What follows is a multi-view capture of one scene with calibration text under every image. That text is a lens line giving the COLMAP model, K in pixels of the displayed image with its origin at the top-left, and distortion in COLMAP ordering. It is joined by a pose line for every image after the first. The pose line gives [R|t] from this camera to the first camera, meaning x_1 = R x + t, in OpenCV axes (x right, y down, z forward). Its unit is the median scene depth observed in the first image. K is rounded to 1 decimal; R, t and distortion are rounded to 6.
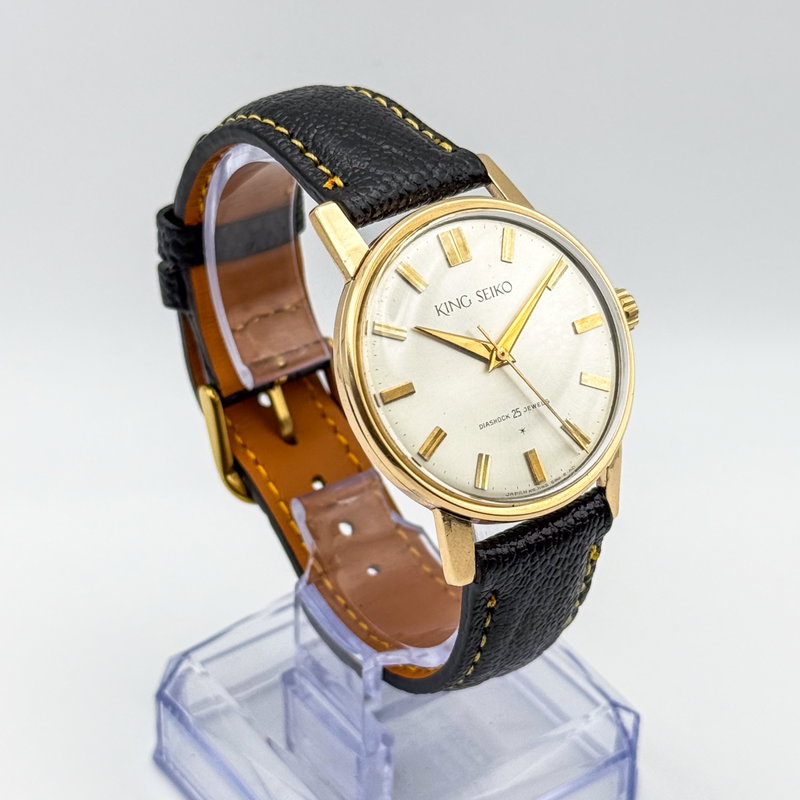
lens RADIAL K [[2268.5, 0, 401.5], [0, 2268.5, 402.6], [0, 0, 1]] dist [0.183860, 0.000000]
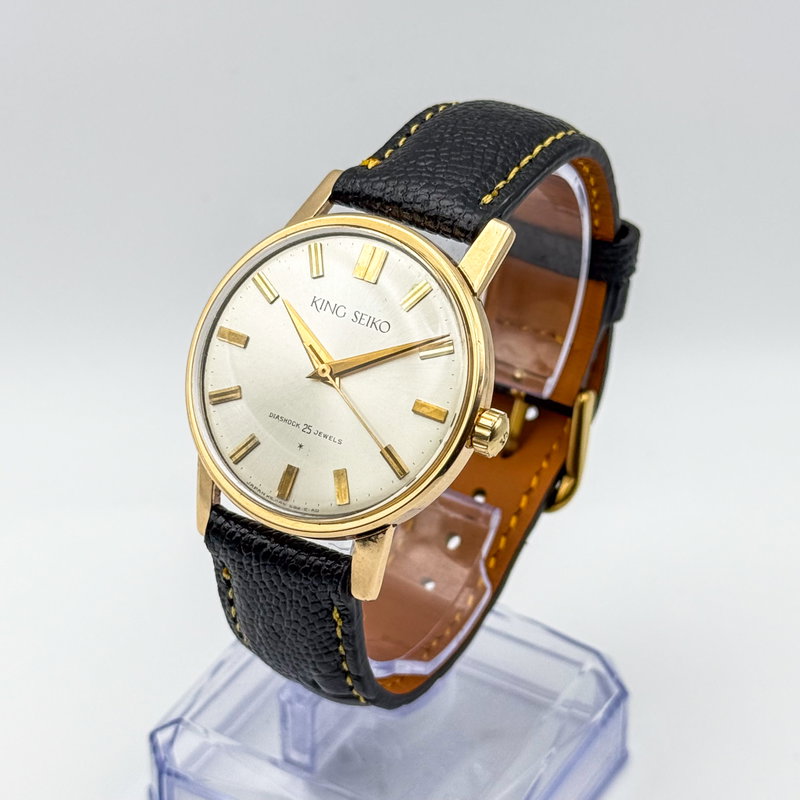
lens RADIAL K [[2268.5, 0, 401.5], [0, 2268.5, 398.2], [0, 0, 1]] dist [0.183860, 0.000000]
pose [[0.400816, 0.509683, -0.761295, 0.818812], [-0.525987, 0.808388, 0.264284, -0.291467], [0.750123, 0.294502, 0.592102, 0.431790]]
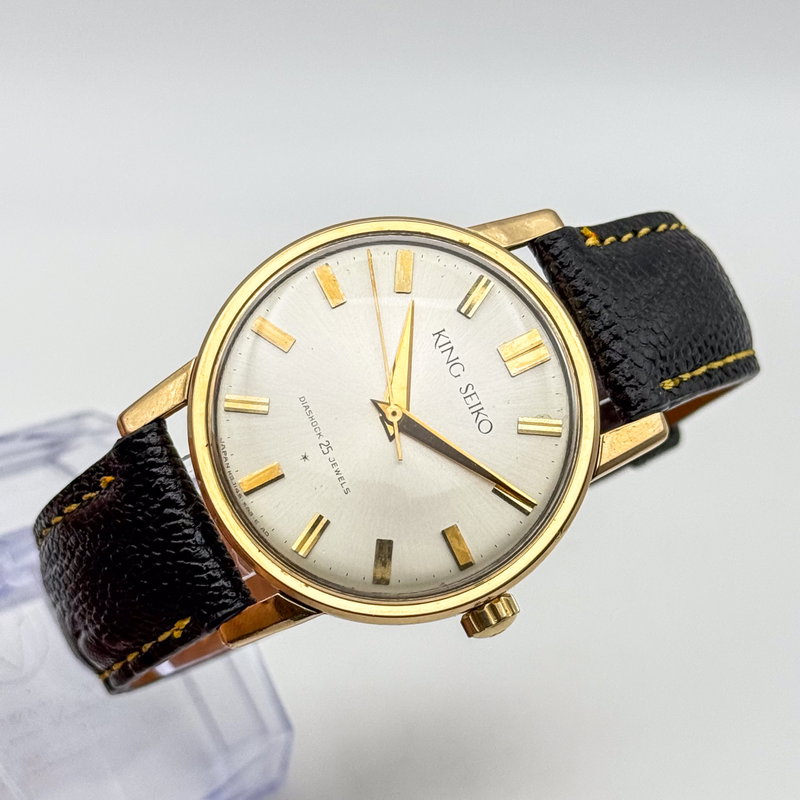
lens RADIAL K [[2268.5, 0, 402.5], [0, 2268.5, 399.9], [0, 0, 1]] dist [0.183860, 0.000000]
pose [[0.061923, 0.804103, -0.591256, 0.508951], [-0.979836, 0.161727, 0.117328, -0.117724], [0.189966, 0.572069, 0.797904, 0.355707]]
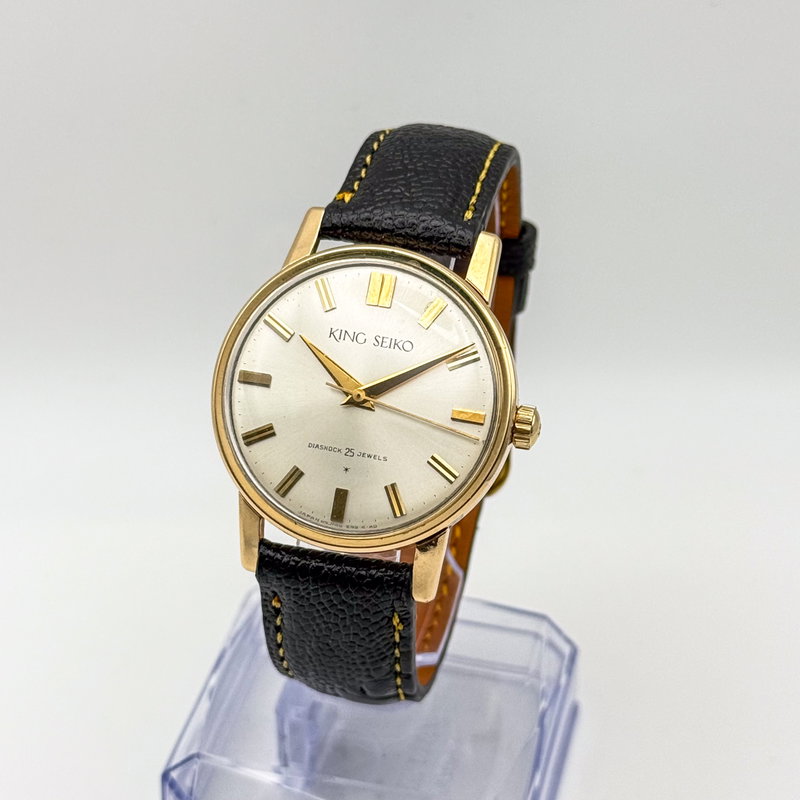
lens RADIAL K [[2268.5, 0, 398.2], [0, 2268.5, 405.4], [0, 0, 1]] dist [0.183860, 0.000000]
pose [[0.654914, 0.427062, -0.623463, 0.715454], [-0.439636, 0.886343, 0.145317, -0.178515], [0.614661, 0.178926, 0.768230, 0.192093]]
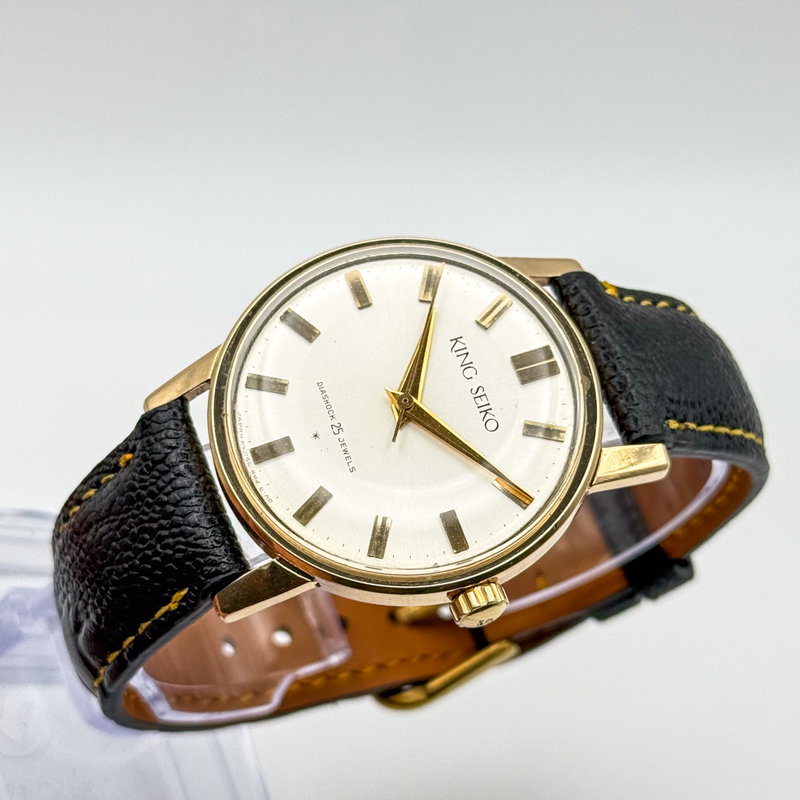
lens RADIAL K [[2268.5, 0, 425.1], [0, 2268.5, 408.9], [0, 0, 1]] dist [0.183860, 0.000000]
pose [[-0.032806, 0.623438, -0.781184, 0.692203], [-0.988232, 0.096601, 0.118595, -0.126099], [0.149400, 0.775882, 0.612933, 0.485970]]
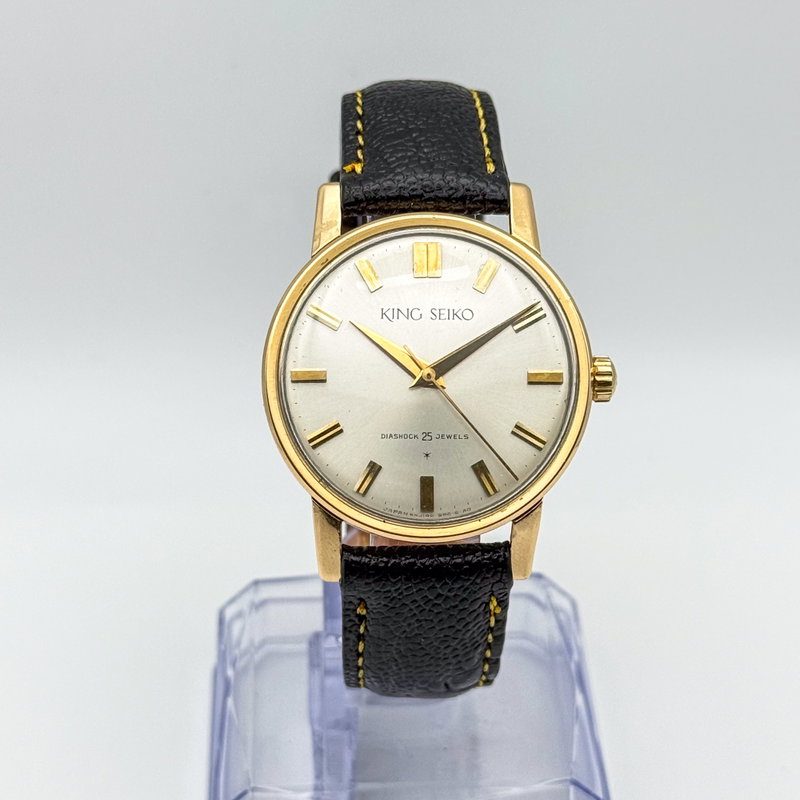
lens RADIAL K [[2268.5, 0, 399.8], [0, 2268.5, 394.8], [0, 0, 1]] dist [0.183860, 0.000000]
pose [[0.839058, 0.308970, -0.447794, 0.477392], [-0.310404, 0.947846, 0.072374, -0.080490], [0.446801, 0.078271, 0.891203, 0.107251]]
